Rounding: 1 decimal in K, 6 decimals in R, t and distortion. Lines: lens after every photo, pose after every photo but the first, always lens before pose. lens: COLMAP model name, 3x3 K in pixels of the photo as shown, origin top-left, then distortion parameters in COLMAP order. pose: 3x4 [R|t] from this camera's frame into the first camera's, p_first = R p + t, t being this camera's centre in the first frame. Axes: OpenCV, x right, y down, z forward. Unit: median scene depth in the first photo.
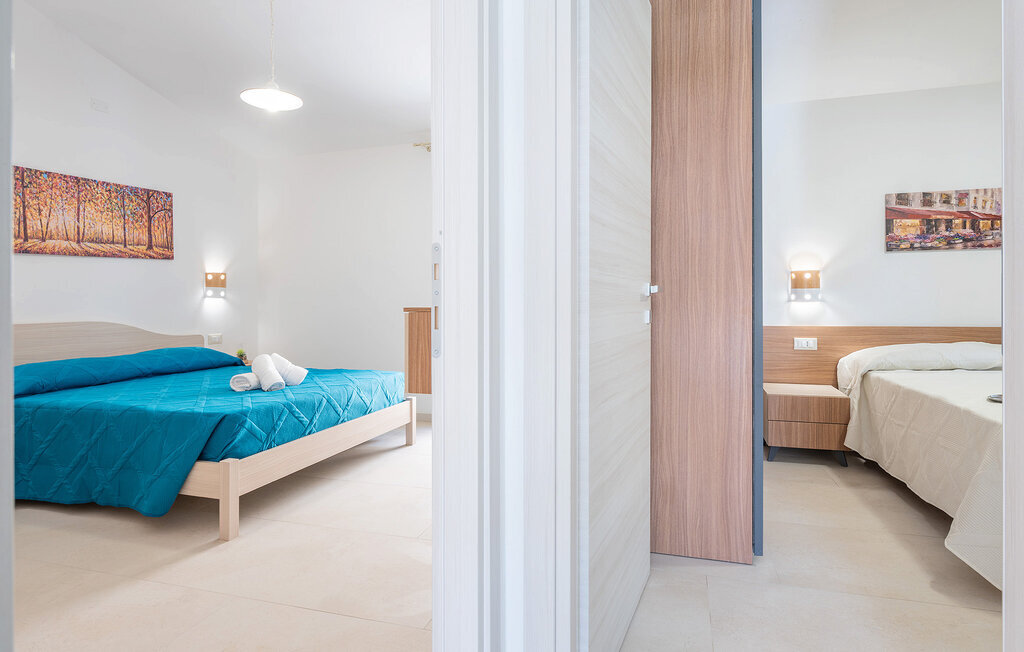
lens RADIAL K [[557.7, 0, 512.4], [0, 557.7, 300.3], [0, 0, 1]] dist [-0.003756, -0.000803]
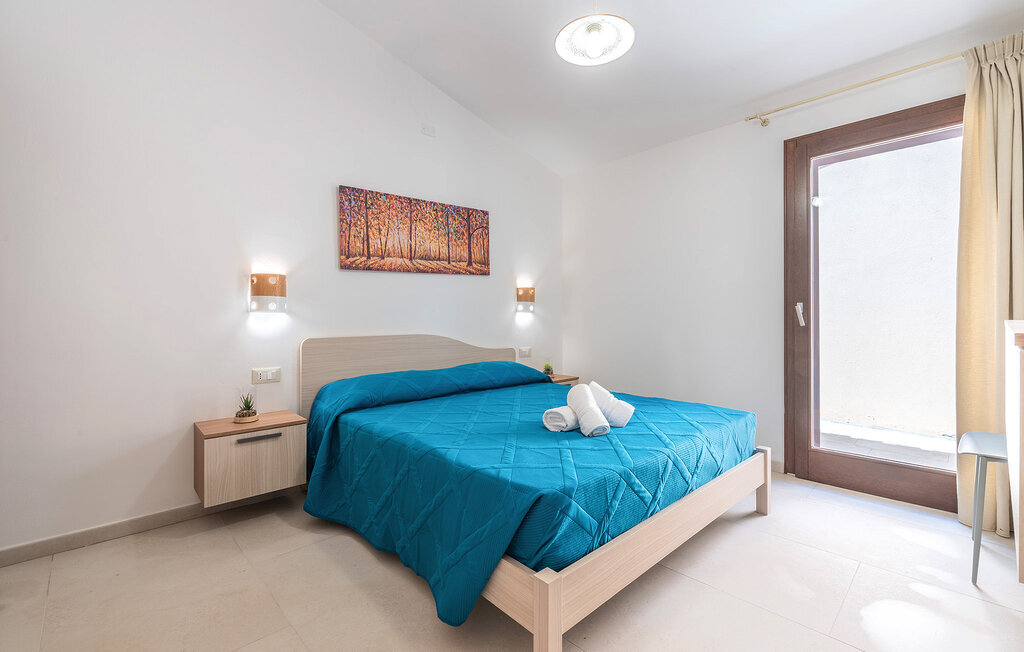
lens RADIAL K [[438.7, 0, 512.0], [0, 438.7, 326.0], [0, 0, 1]] dist [0.000555, -0.000382]
pose [[0.869242, 0.012645, -0.494226, -0.202688], [-0.000334, 0.999688, 0.024991, 0.001075], [0.494387, -0.021559, 0.868974, 0.373764]]
